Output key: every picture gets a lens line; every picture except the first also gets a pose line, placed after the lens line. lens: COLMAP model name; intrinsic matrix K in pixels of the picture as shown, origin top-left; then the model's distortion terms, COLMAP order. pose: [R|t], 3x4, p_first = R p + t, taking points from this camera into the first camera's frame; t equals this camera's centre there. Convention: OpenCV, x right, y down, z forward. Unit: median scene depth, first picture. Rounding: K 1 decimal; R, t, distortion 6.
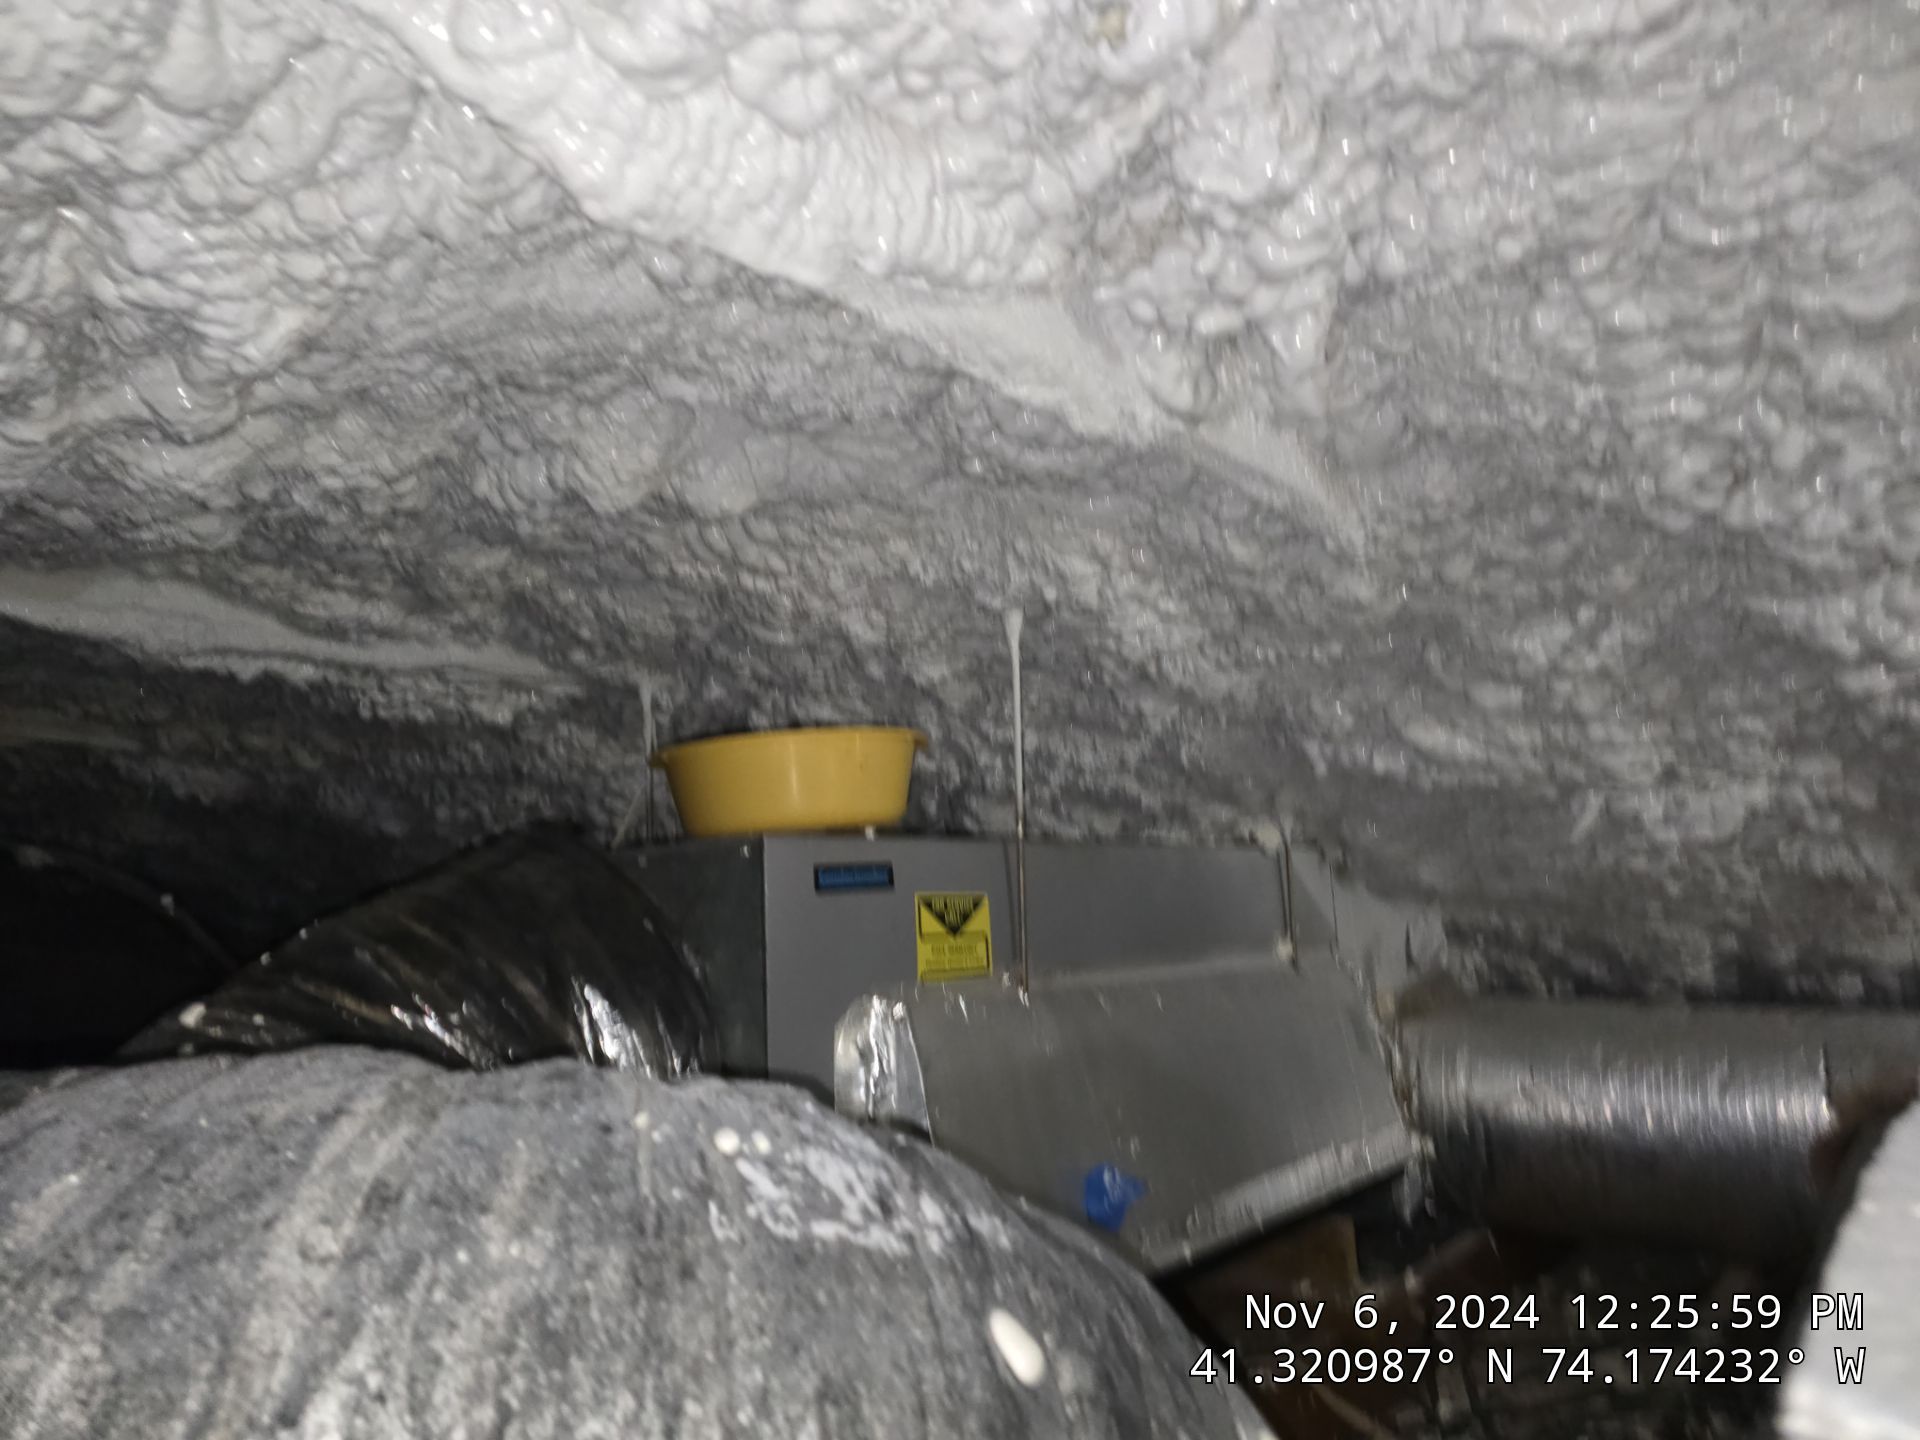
lens RADIAL K [[1304.3, 0, 979.6], [0, 1304.3, 722.3], [0, 0, 1]] dist [0.080366, -0.081736]
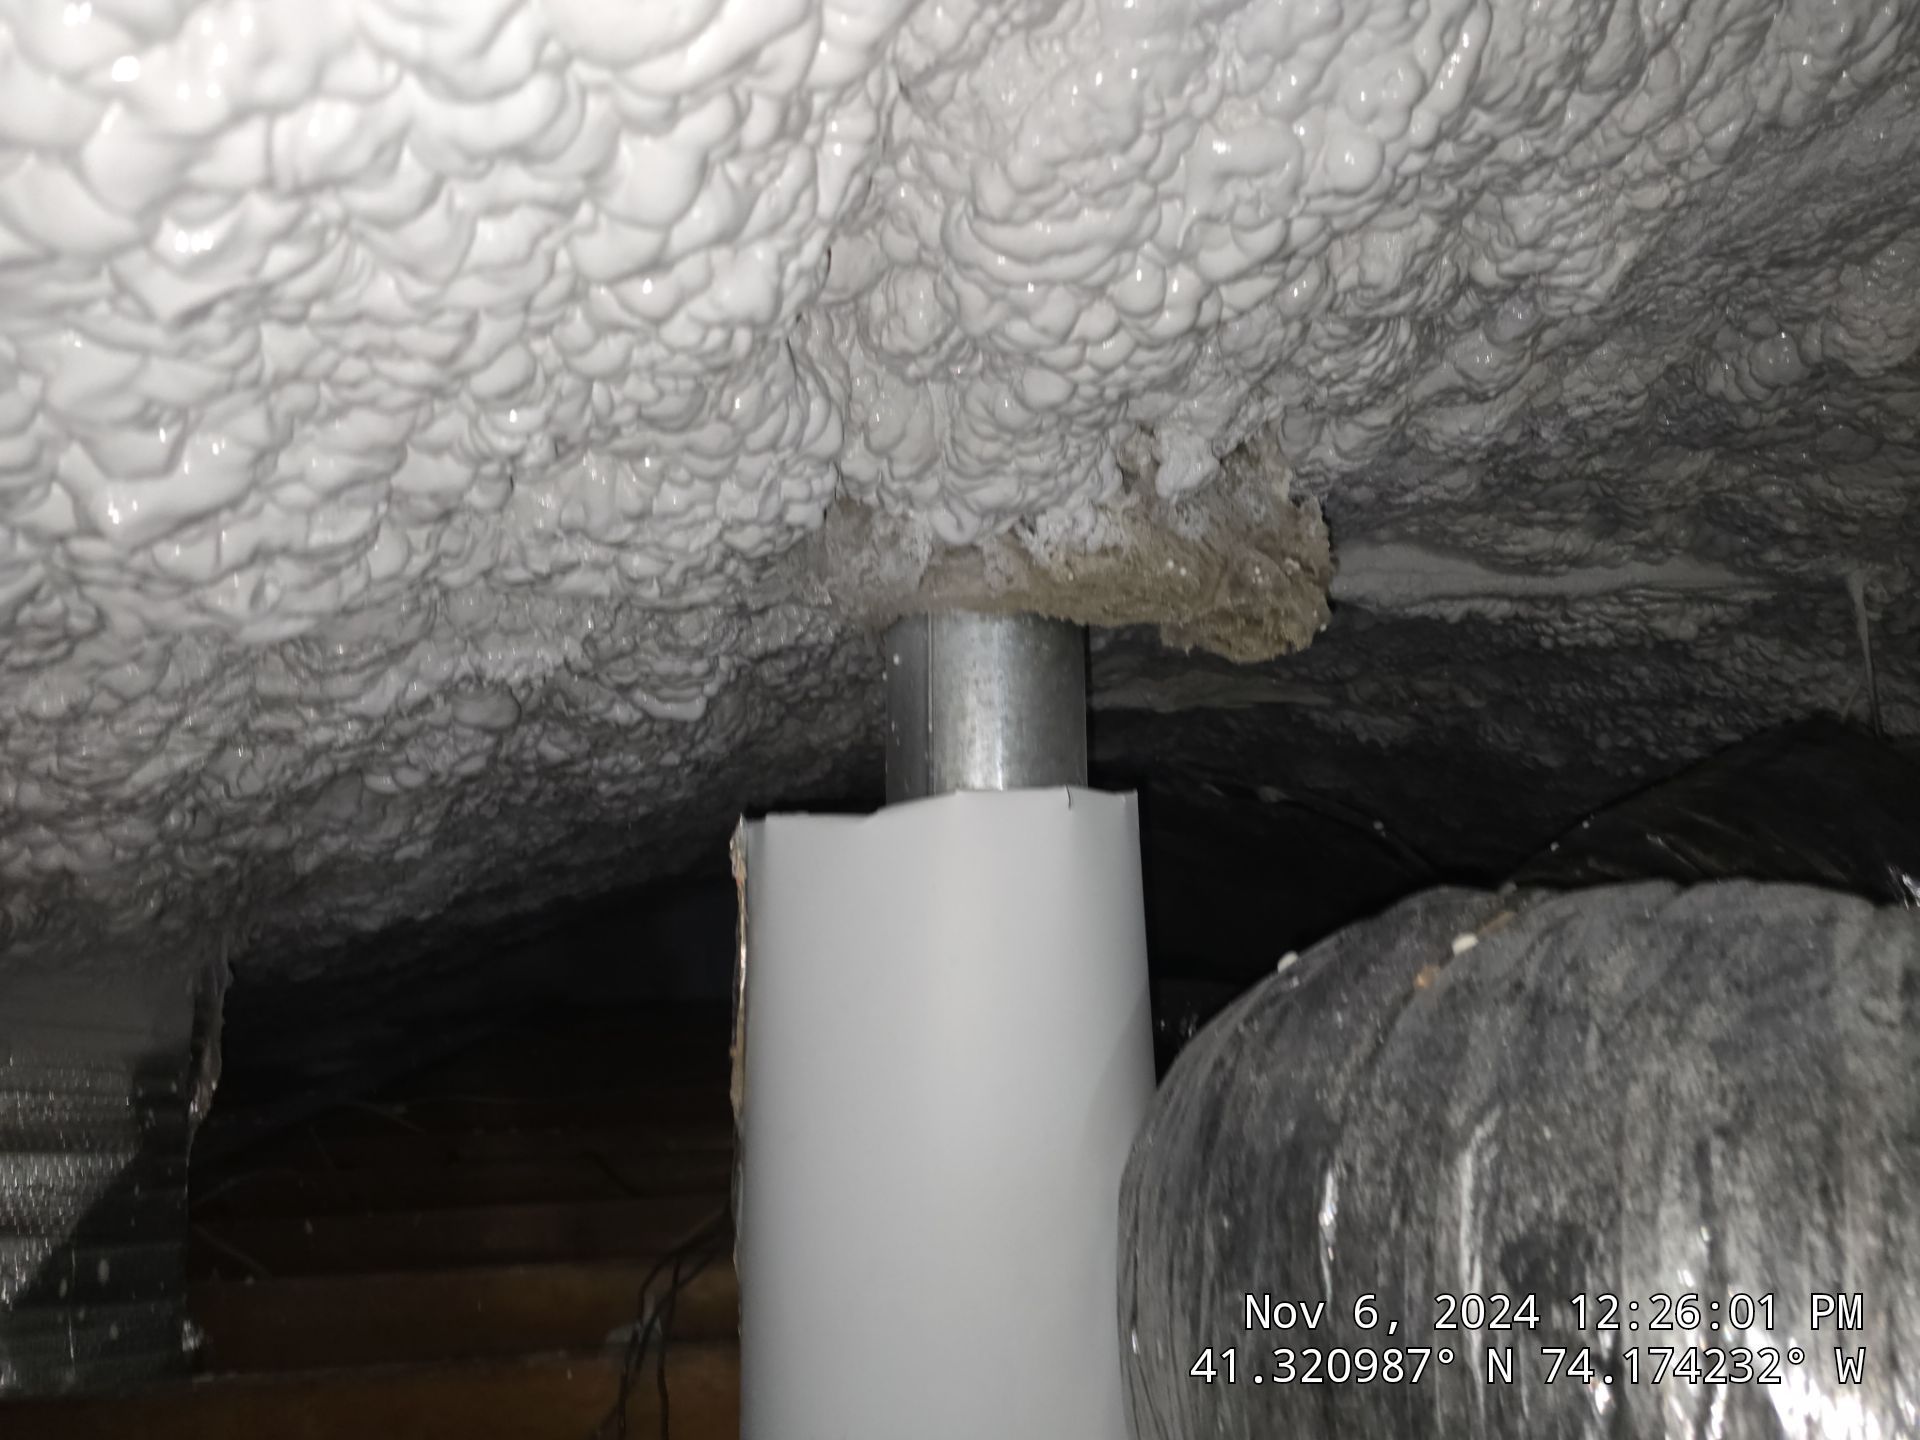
lens RADIAL K [[1300.2, 0, 958.7], [0, 1300.2, 724.8], [0, 0, 1]] dist [0.068118, -0.064105]
pose [[0.707689, -0.074945, -0.702538, -0.073327], [0.097620, 0.995193, -0.007829, 0.024386], [0.699748, -0.063041, 0.711603, -0.105950]]
